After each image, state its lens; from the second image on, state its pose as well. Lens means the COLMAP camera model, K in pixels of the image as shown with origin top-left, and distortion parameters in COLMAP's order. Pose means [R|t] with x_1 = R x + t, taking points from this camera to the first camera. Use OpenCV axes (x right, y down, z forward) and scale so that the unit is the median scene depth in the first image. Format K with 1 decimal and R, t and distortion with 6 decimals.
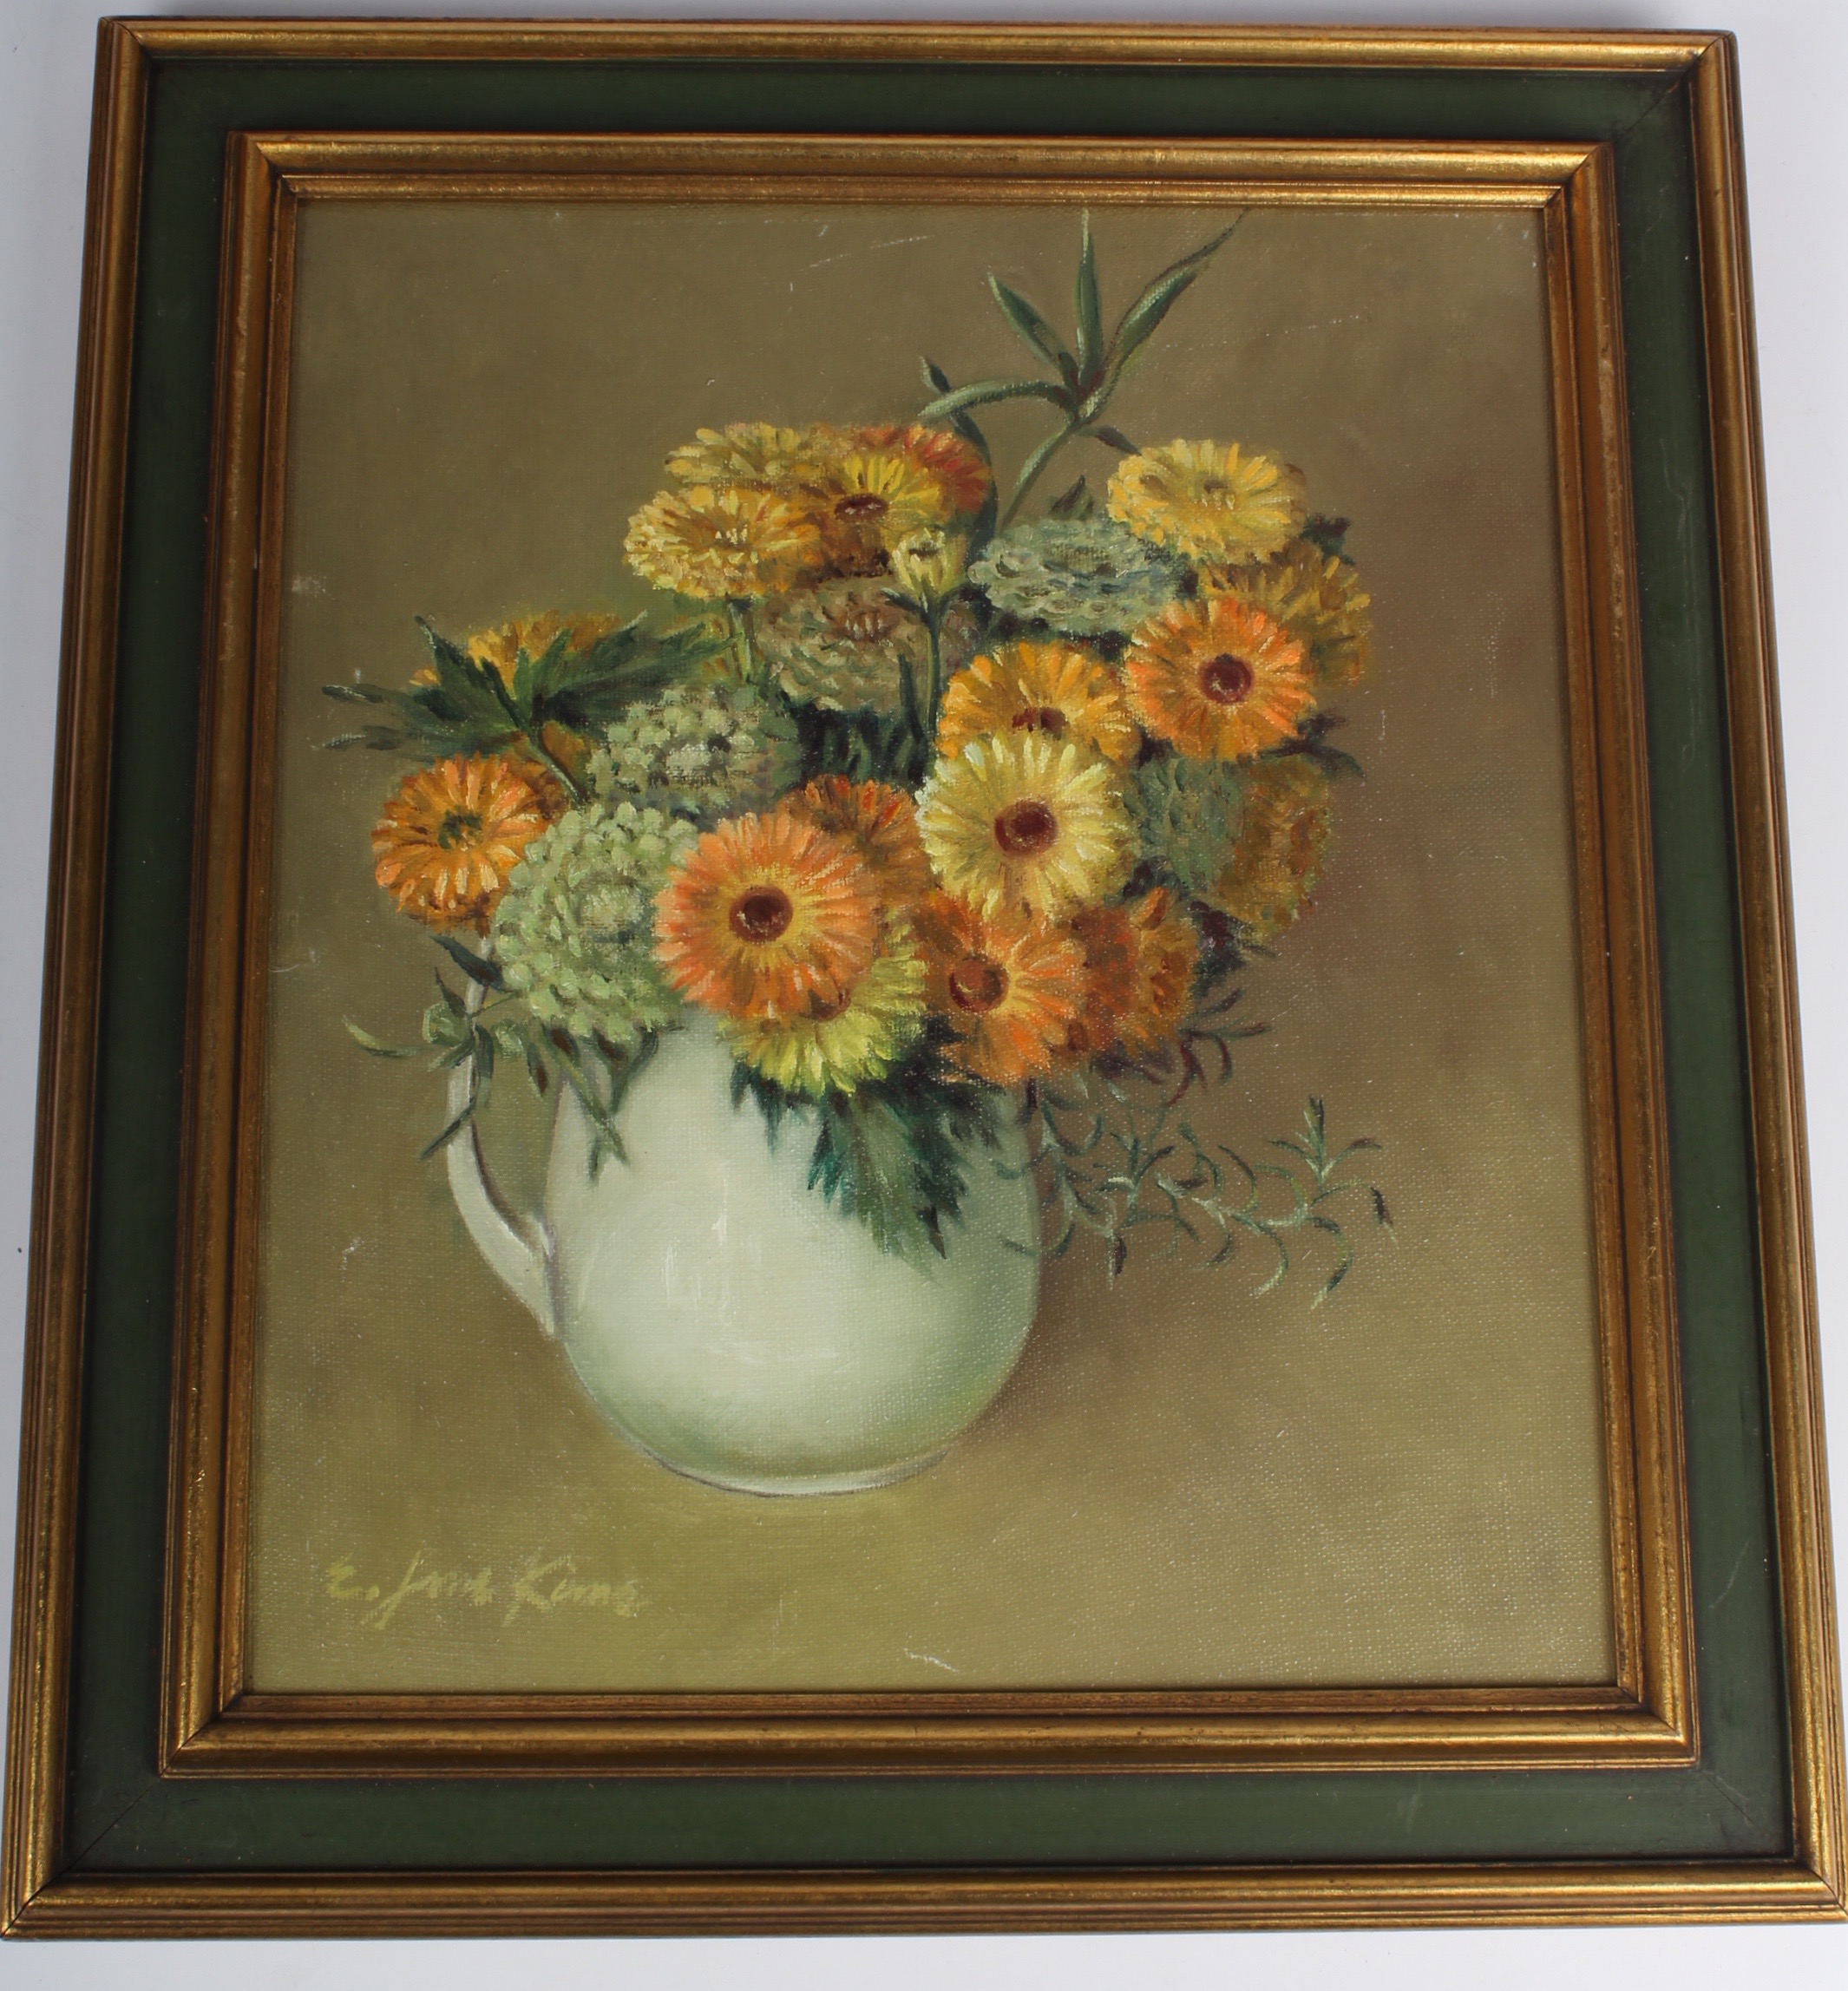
lens RADIAL K [[3856.6, 0, 957.8], [0, 3856.6, 837.9], [0, 0, 1]] dist [-0.115279, 0.000000]
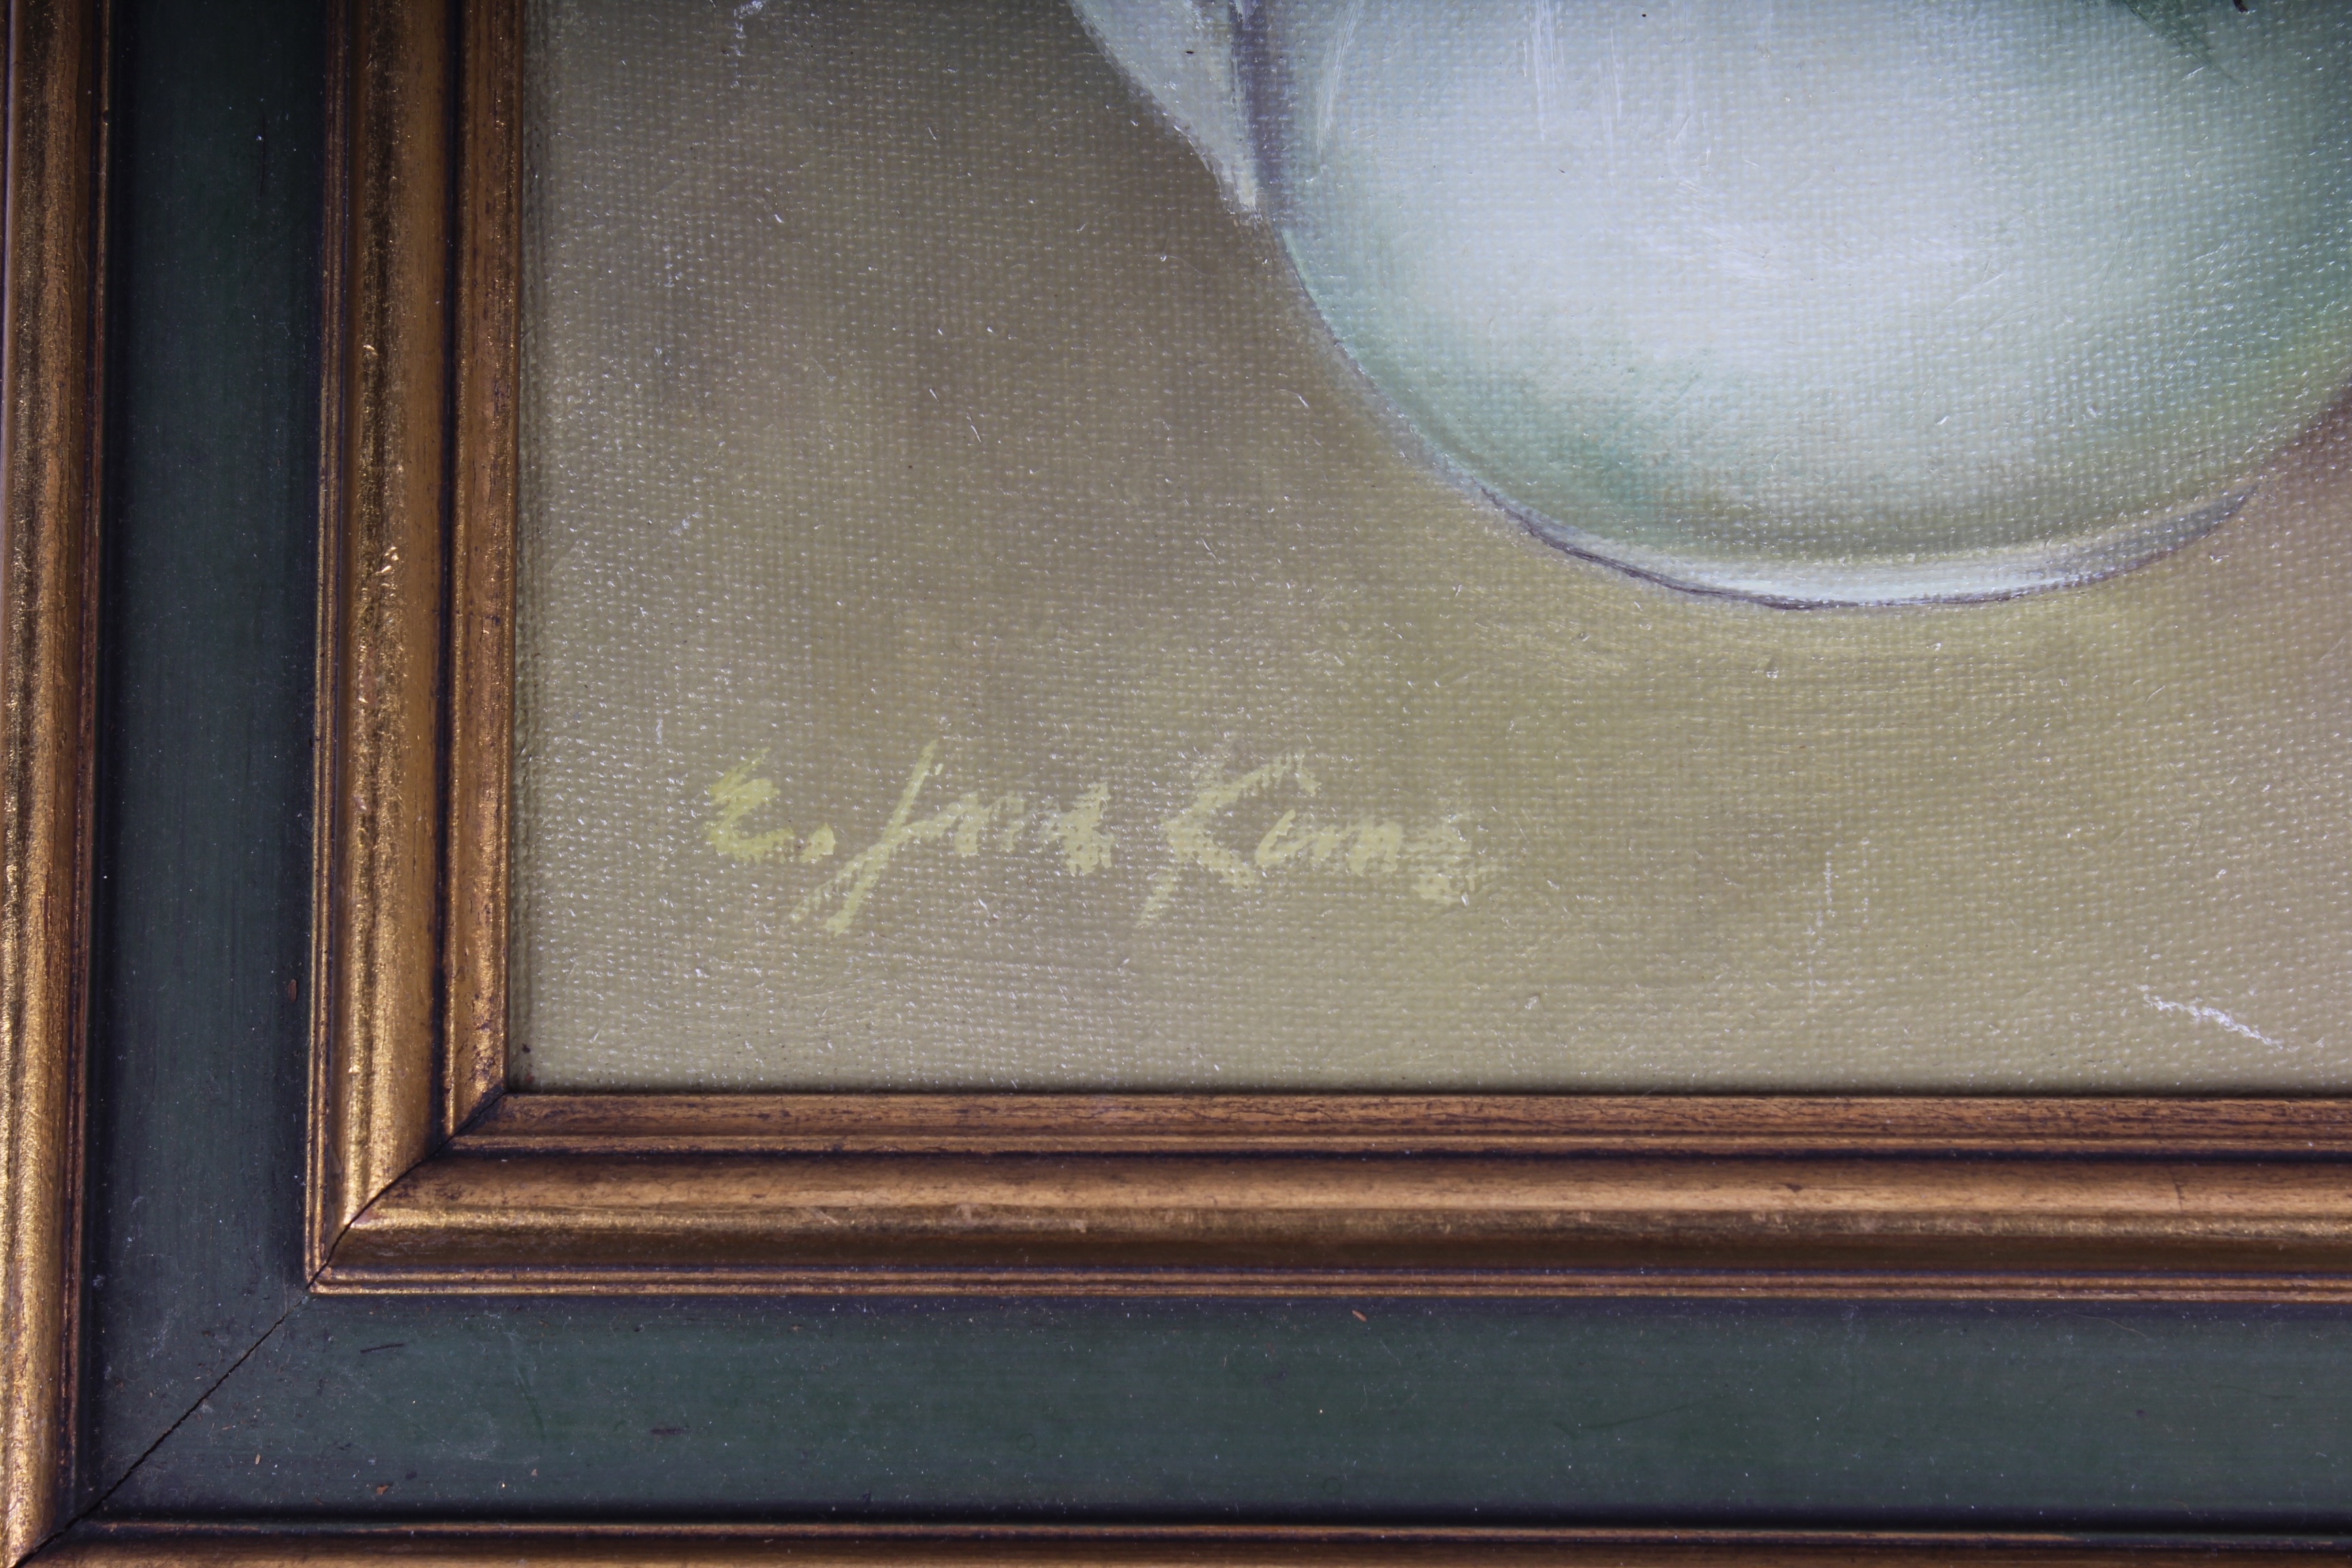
lens RADIAL K [[5998.7, 0, 1170.8], [0, 5998.7, 799.6], [0, 0, 1]] dist [0.065175, 0.000000]
pose [[0.992060, 0.004402, -0.125692, -0.034972], [0.018814, 0.982948, 0.182920, 0.075194], [0.124354, -0.183833, 0.975060, 0.377097]]
